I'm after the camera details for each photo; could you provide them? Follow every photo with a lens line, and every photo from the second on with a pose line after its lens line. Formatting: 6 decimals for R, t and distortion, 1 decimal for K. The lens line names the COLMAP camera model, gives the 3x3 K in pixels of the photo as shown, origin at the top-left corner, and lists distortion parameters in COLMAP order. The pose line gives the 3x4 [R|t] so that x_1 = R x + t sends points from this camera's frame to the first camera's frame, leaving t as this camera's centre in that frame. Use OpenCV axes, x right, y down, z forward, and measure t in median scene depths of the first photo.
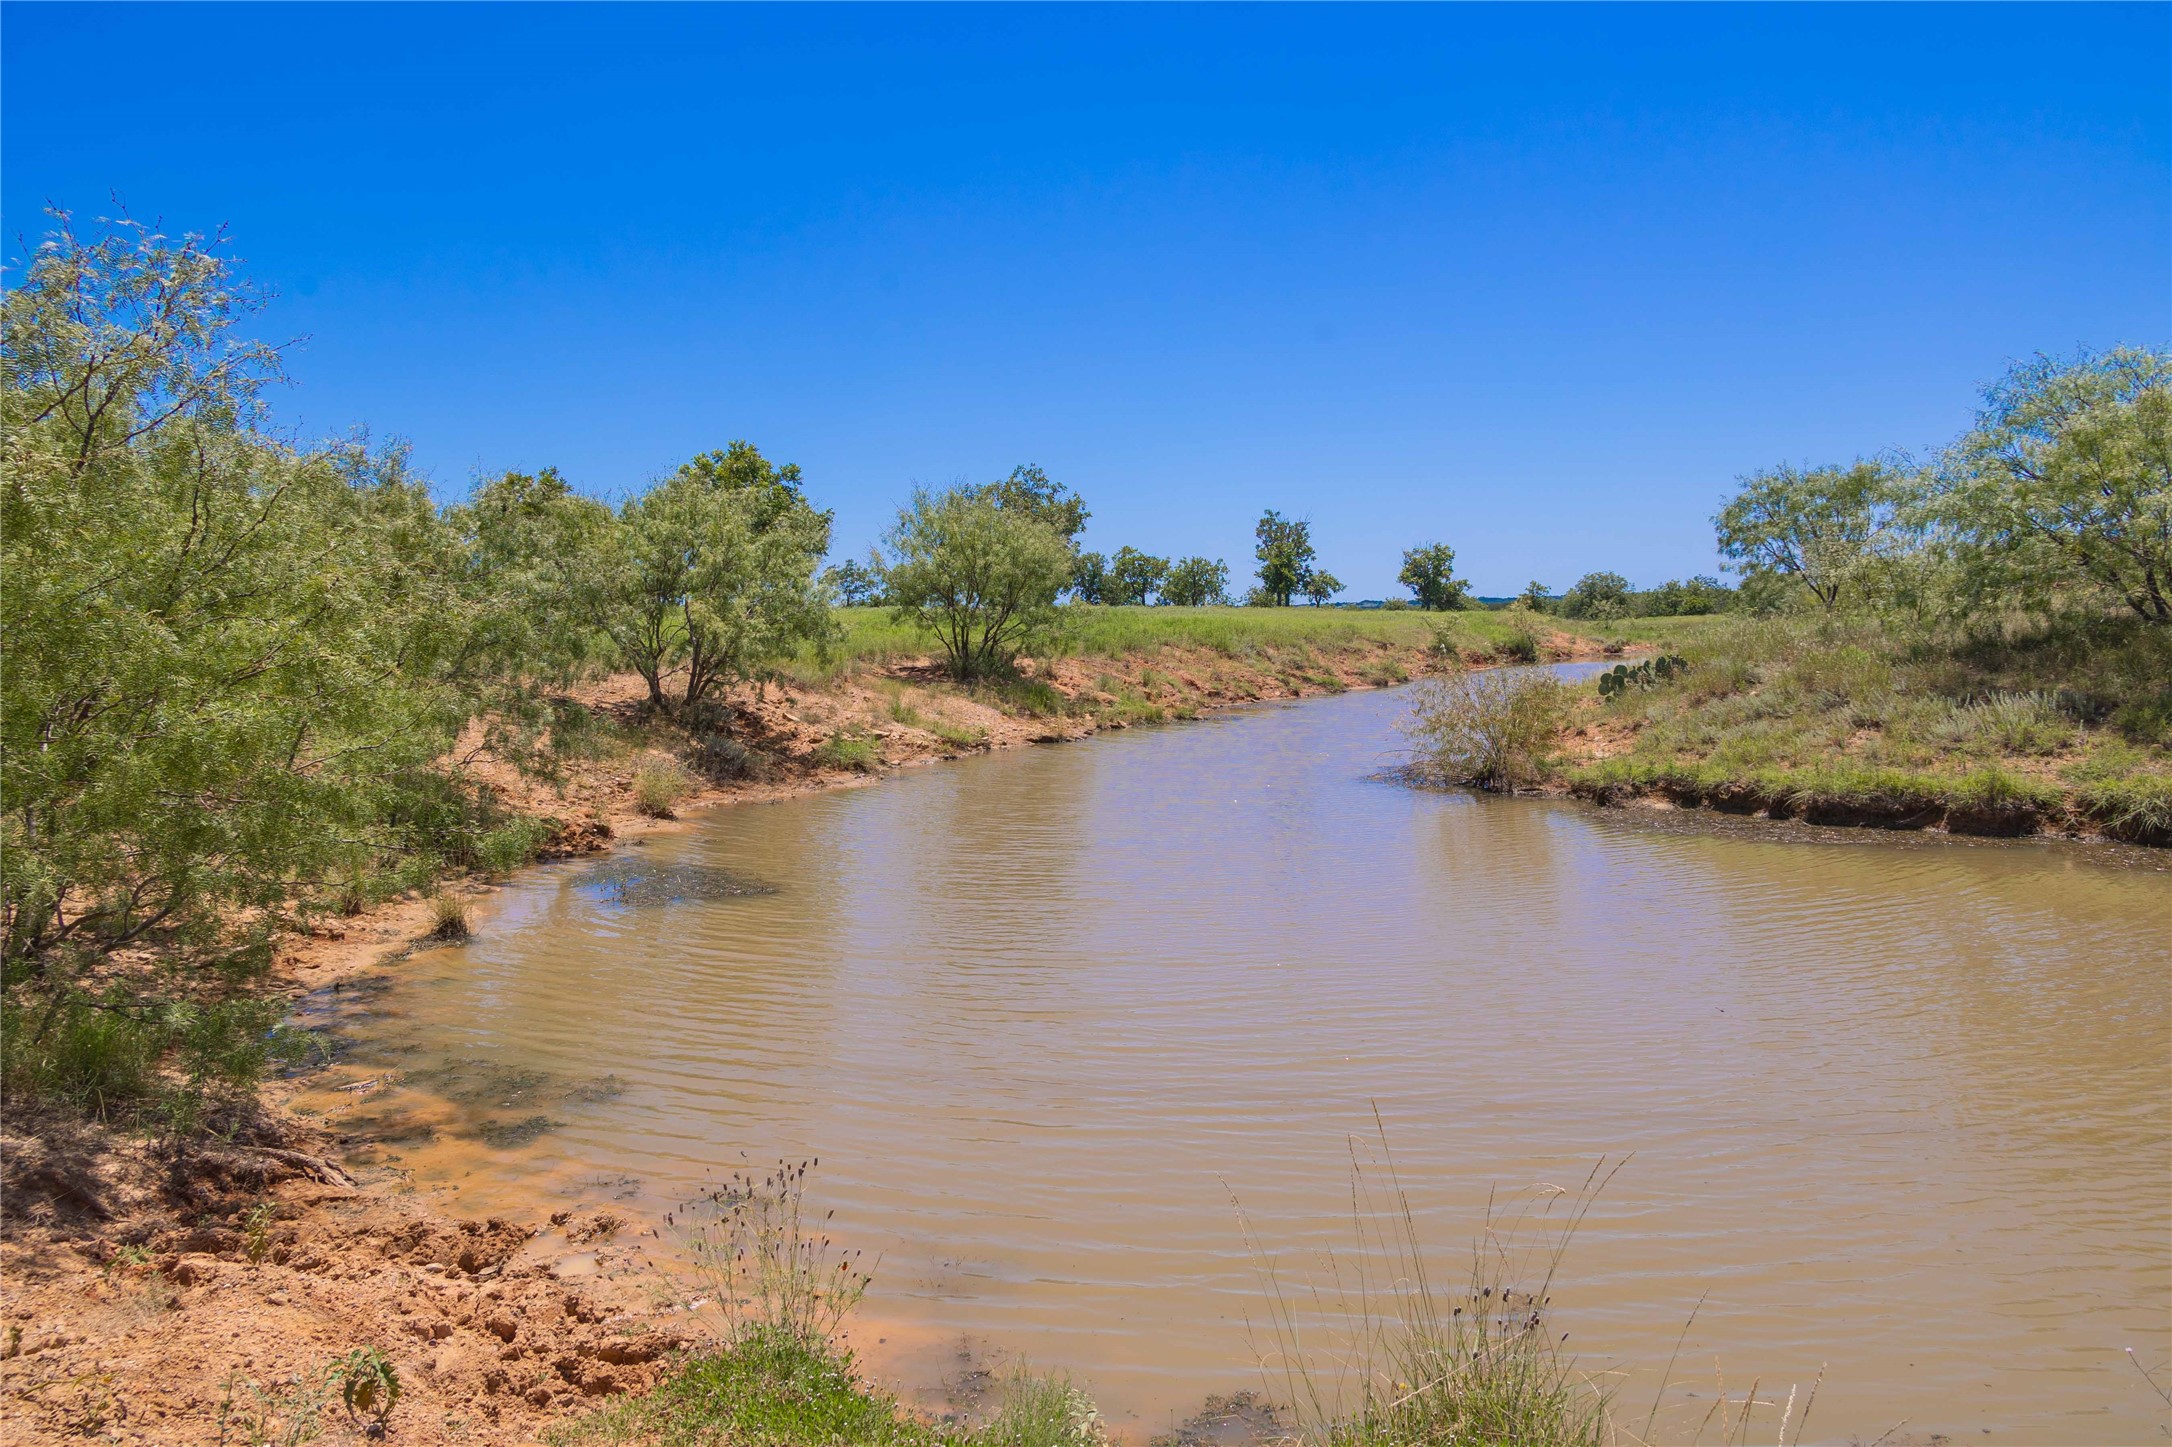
lens RADIAL K [[1514.0, 0, 1089.3], [0, 1514.0, 741.8], [0, 0, 1]] dist [0.008162, -0.002576]
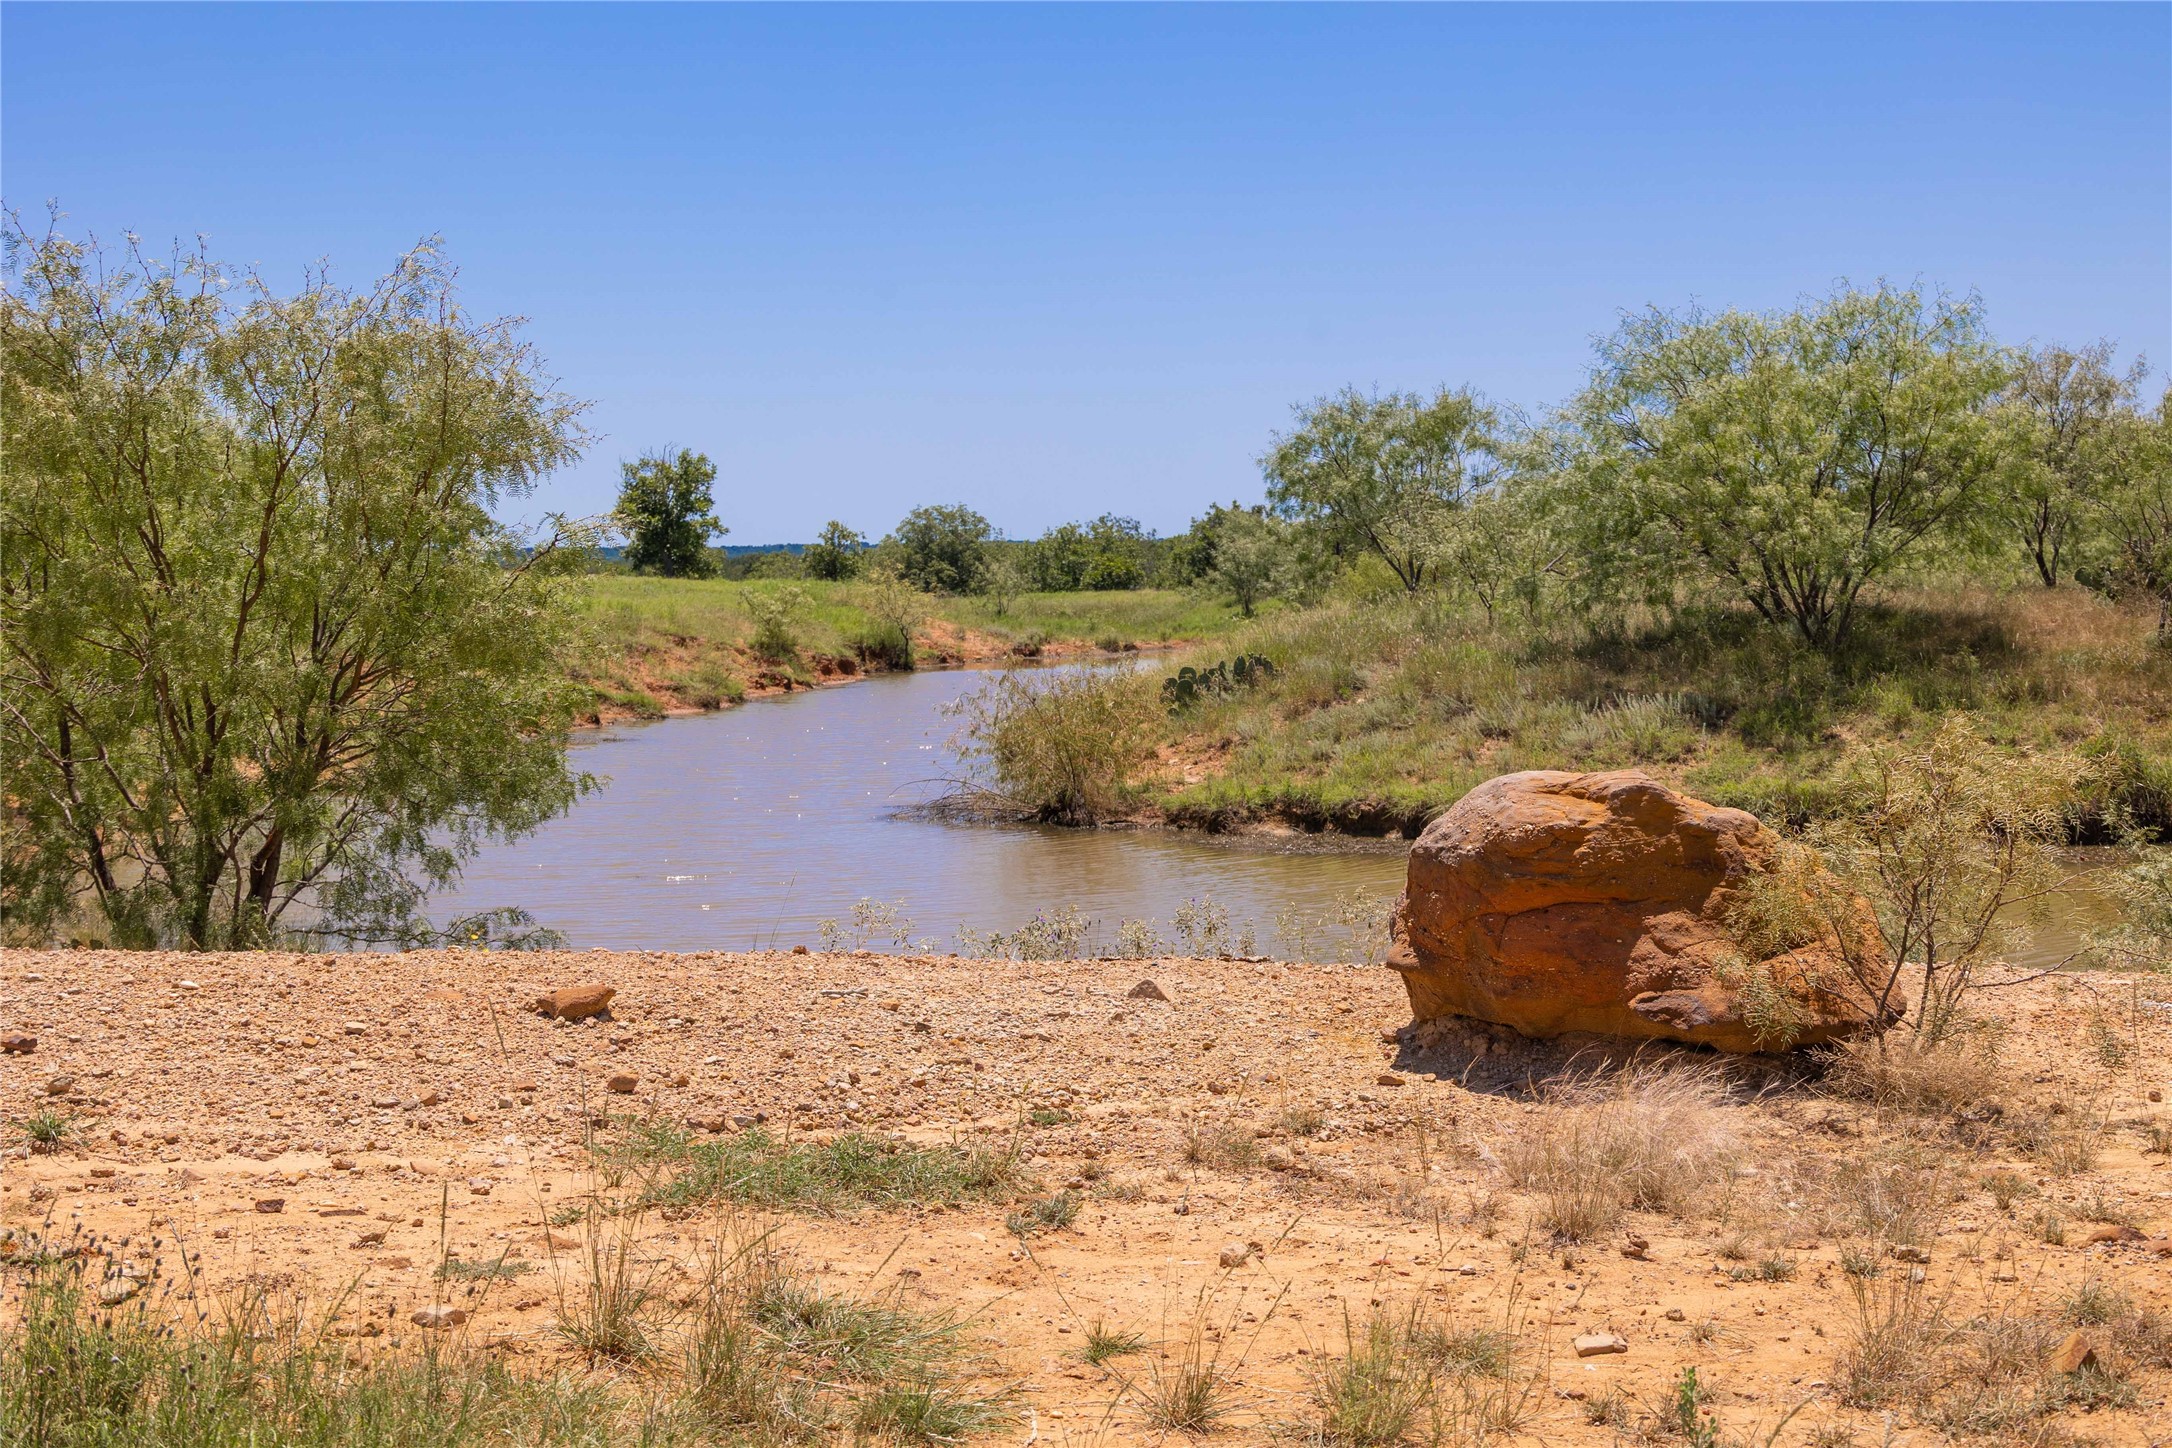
lens RADIAL K [[3256.3, 0, 1085.7], [0, 3256.3, 722.7], [0, 0, 1]] dist [-0.053148, 0.000000]
pose [[0.927386, -0.002560, 0.374096, -0.369310], [0.017078, 0.999224, -0.035498, 0.041133], [-0.373715, 0.039309, 0.926710, -0.586903]]
